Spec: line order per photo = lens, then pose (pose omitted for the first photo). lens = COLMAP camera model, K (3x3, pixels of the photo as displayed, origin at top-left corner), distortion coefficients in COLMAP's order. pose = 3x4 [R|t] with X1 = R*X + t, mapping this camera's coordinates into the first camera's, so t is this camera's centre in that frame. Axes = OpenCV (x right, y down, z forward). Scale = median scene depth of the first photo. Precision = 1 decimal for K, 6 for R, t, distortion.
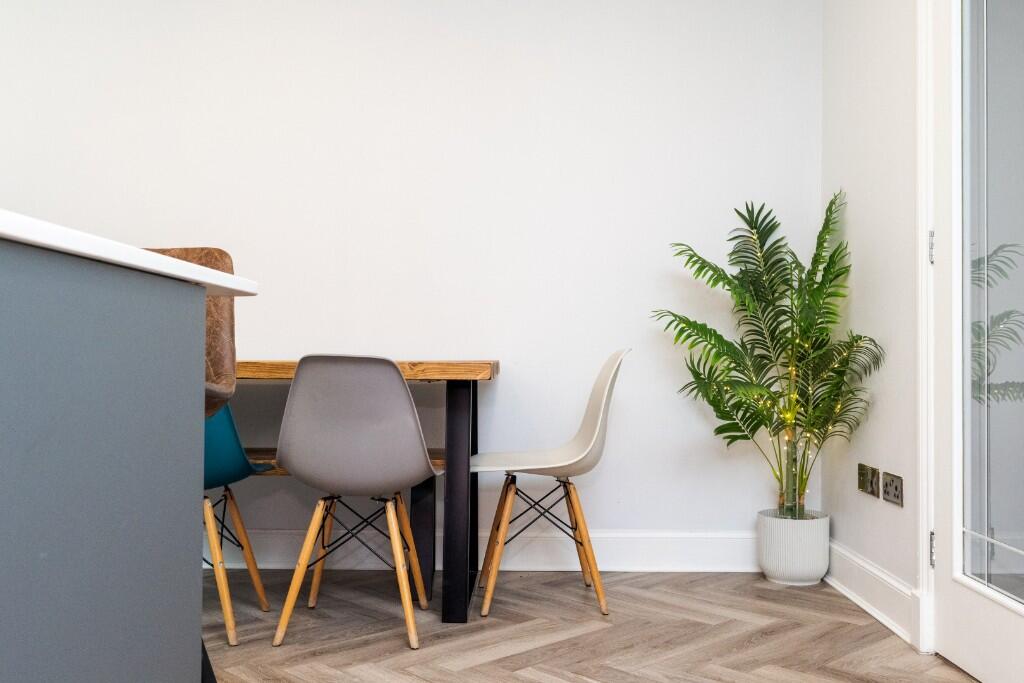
lens RADIAL K [[983.8, 0, 514.6], [0, 983.8, 350.4], [0, 0, 1]] dist [0.000117, 0.003655]
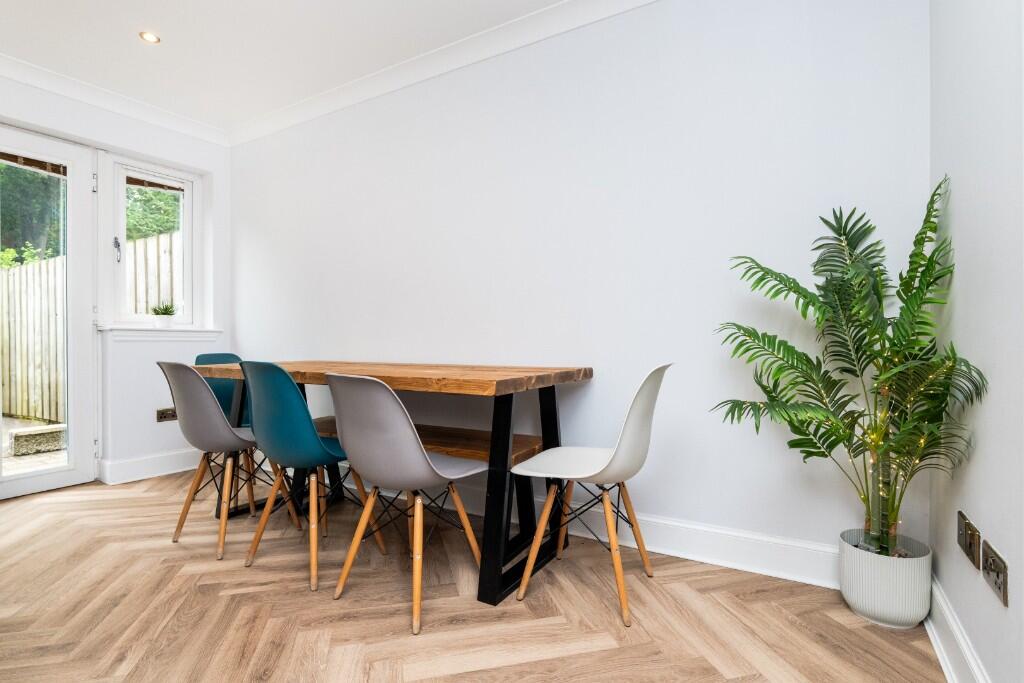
lens RADIAL K [[501.1, 0, 512.0], [0, 501.1, 341.5], [0, 0, 1]] dist [-0.017927, -0.000574]
pose [[0.865644, -0.005711, -0.500627, 0.217475], [0.010513, 0.999922, 0.006771, -0.027482], [0.500550, -0.011125, 0.865636, 0.435646]]
